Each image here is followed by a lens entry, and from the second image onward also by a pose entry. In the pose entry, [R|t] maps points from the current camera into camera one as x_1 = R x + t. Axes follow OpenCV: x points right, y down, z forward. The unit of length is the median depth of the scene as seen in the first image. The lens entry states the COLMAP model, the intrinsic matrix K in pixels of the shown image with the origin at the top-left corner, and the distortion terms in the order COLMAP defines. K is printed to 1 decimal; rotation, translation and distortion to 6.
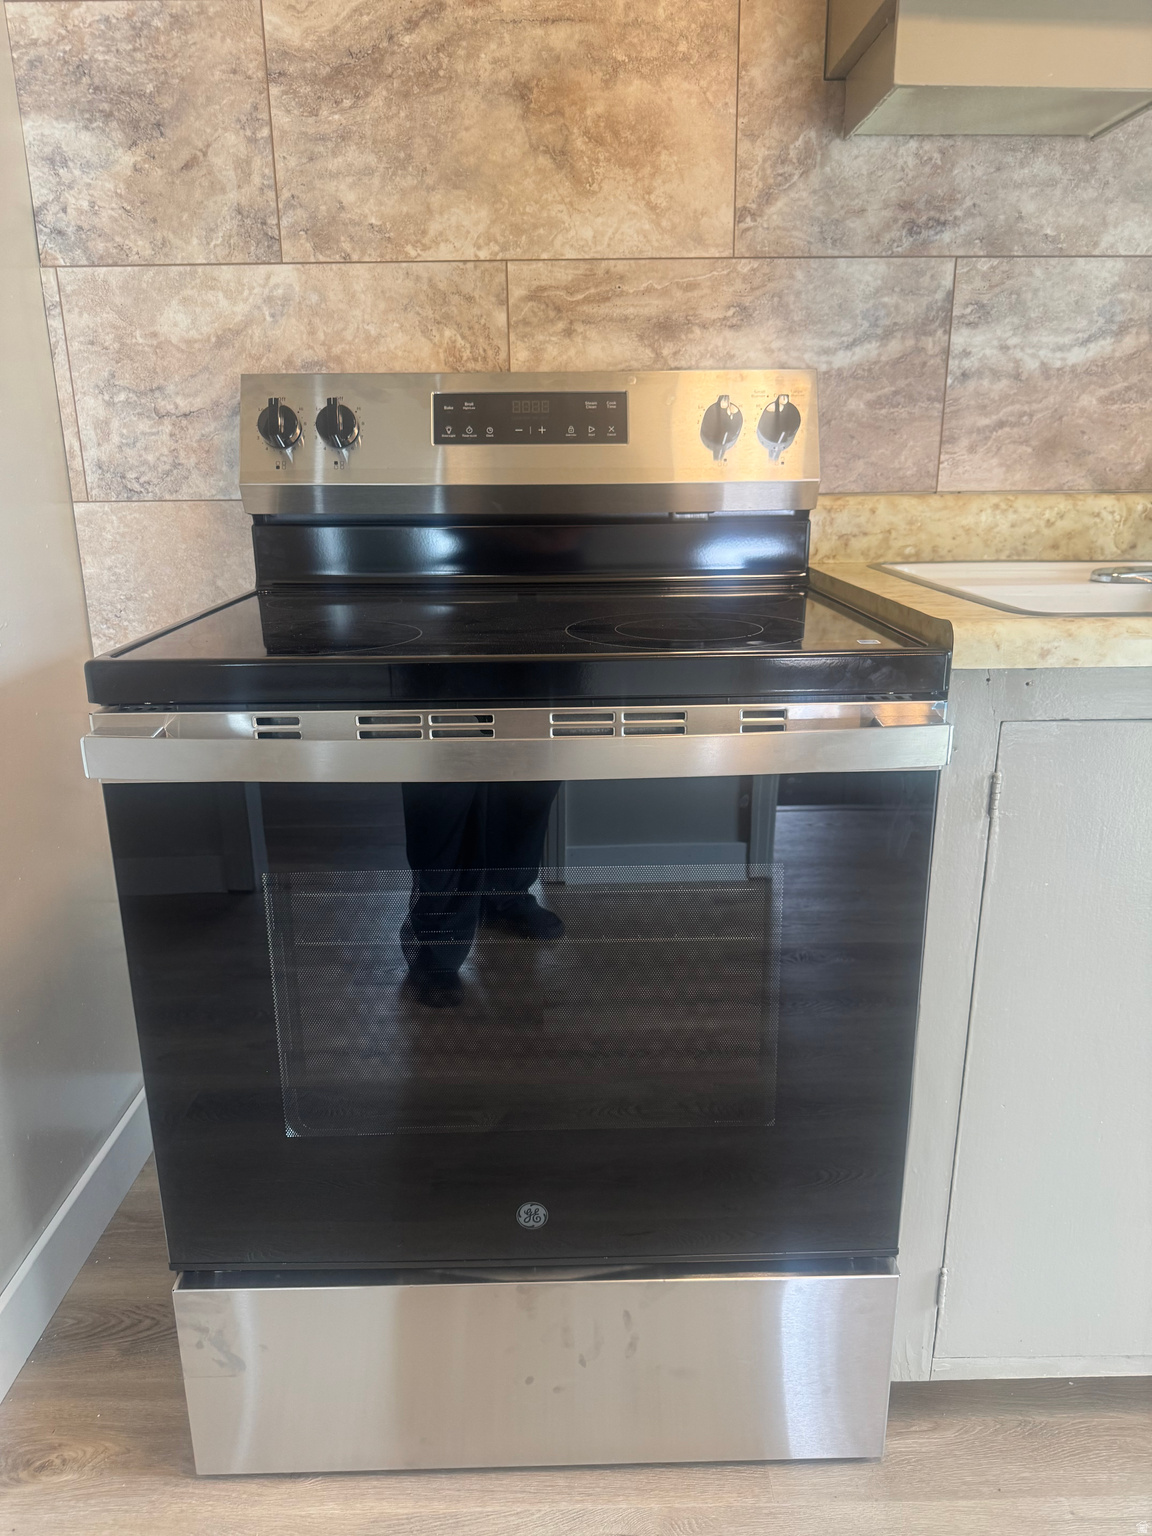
lens RADIAL K [[1080.0, 0, 574.8], [0, 1080.0, 776.4], [0, 0, 1]] dist [0.013005, -0.020708]
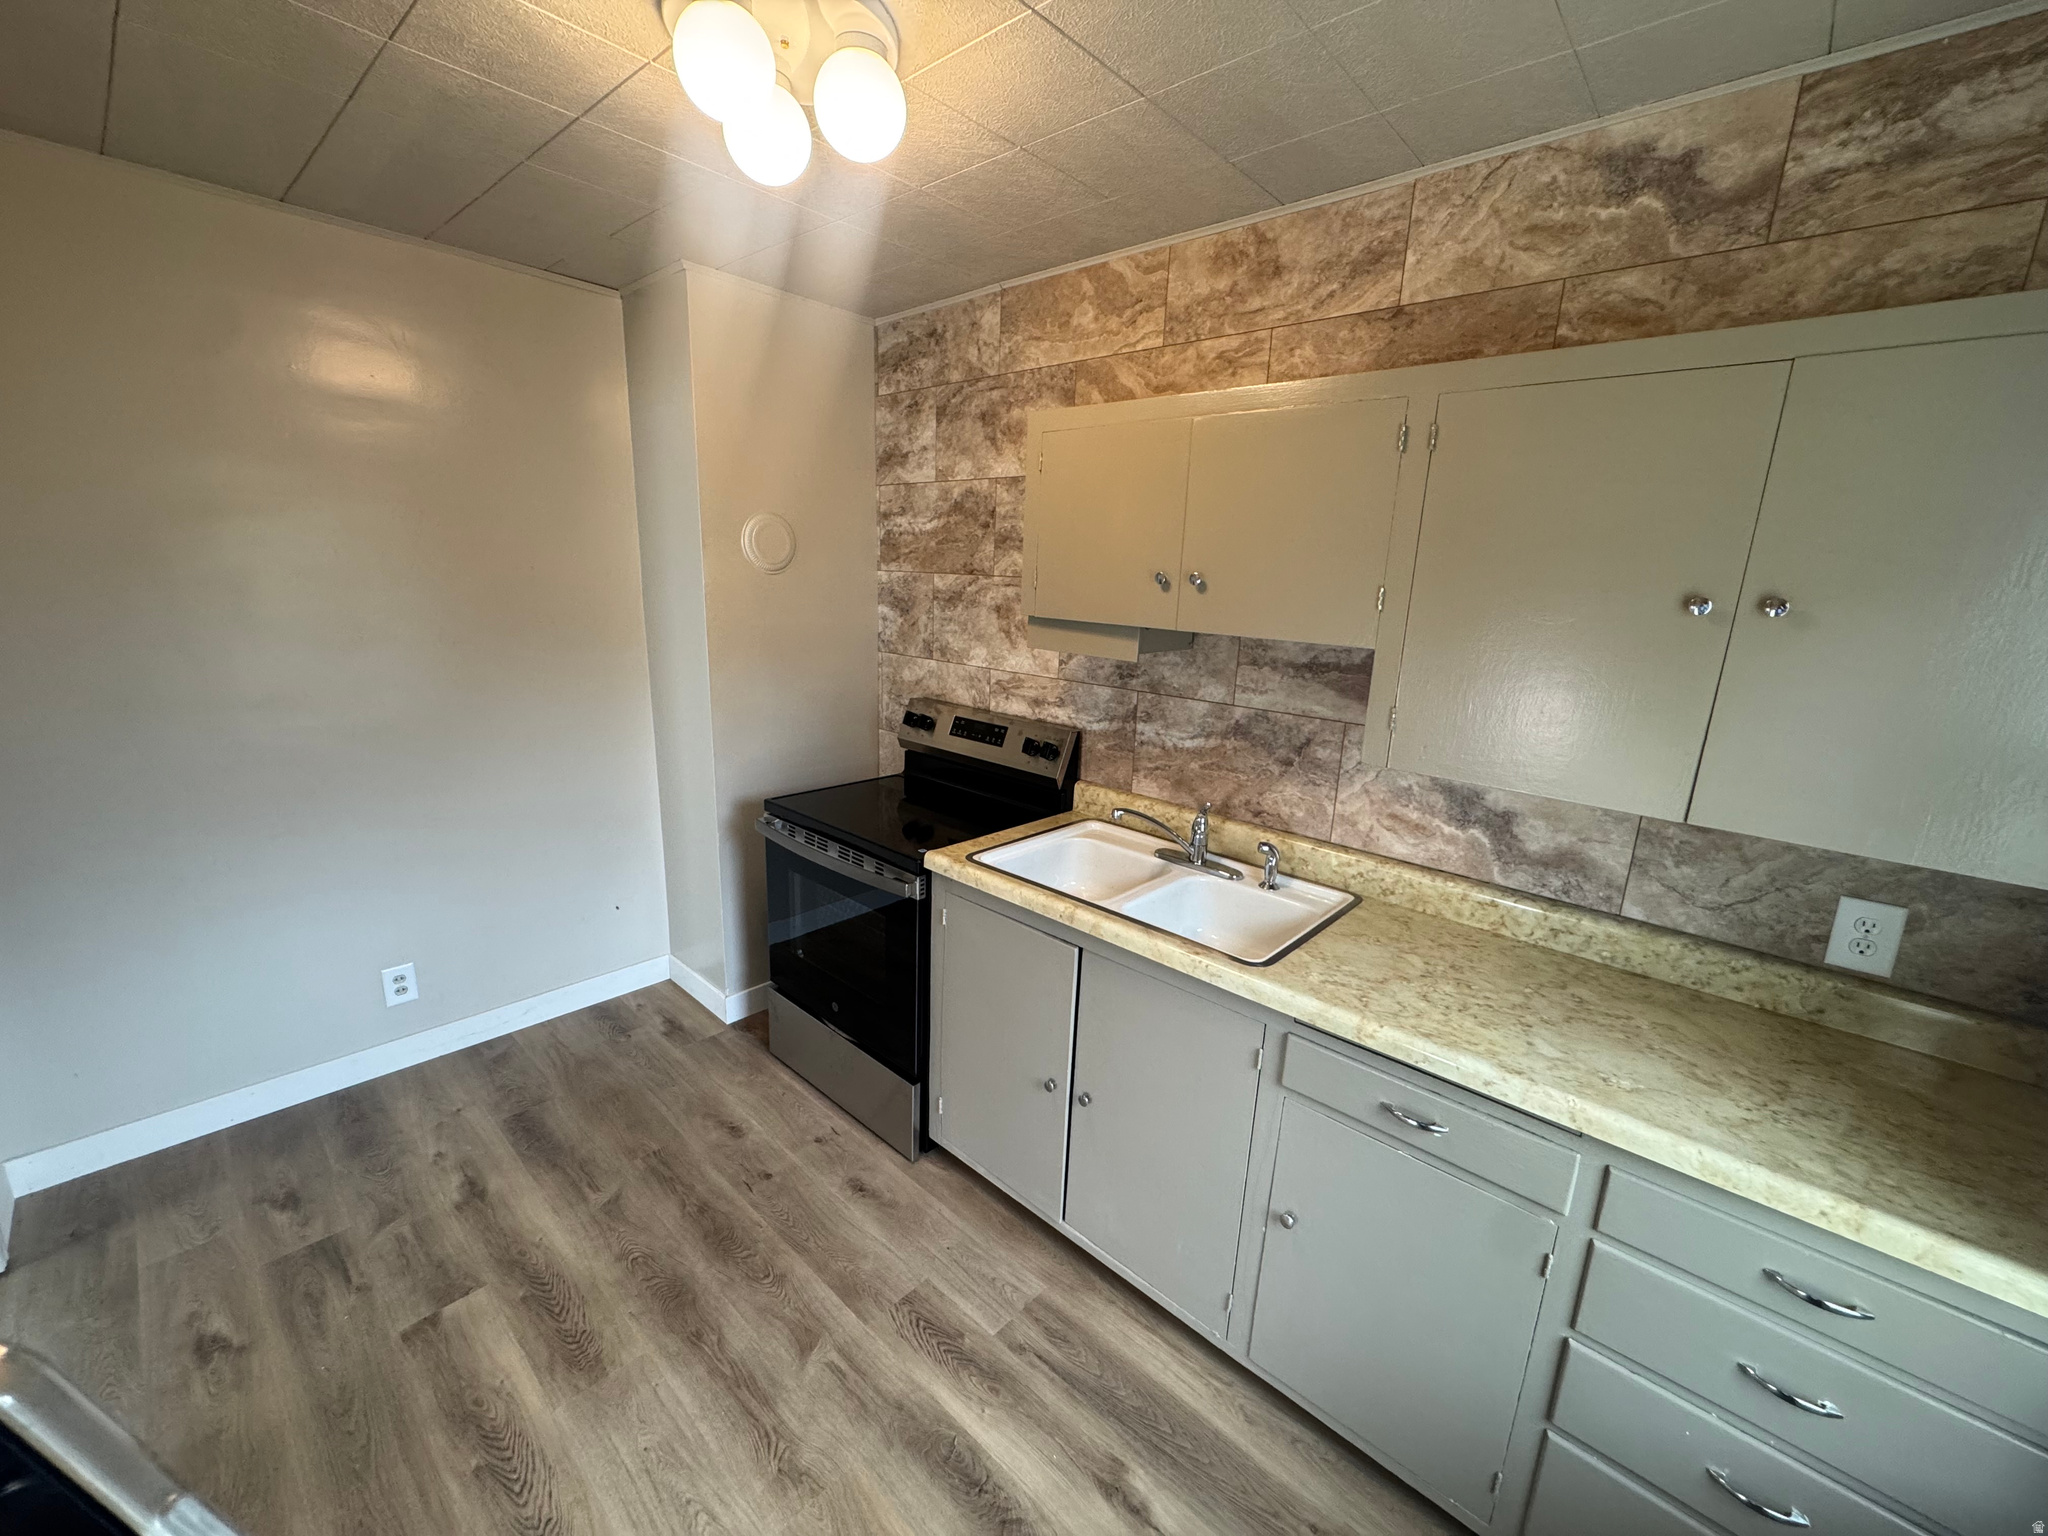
lens RADIAL K [[820.1, 0, 1025.0], [0, 820.1, 761.7], [0, 0, 1]] dist [-0.004055, 0.000614]
pose [[0.724768, 0.194465, -0.660980, 1.308668], [-0.241723, 0.970132, 0.020370, -0.325181], [0.645199, 0.145011, 0.750127, -0.354773]]
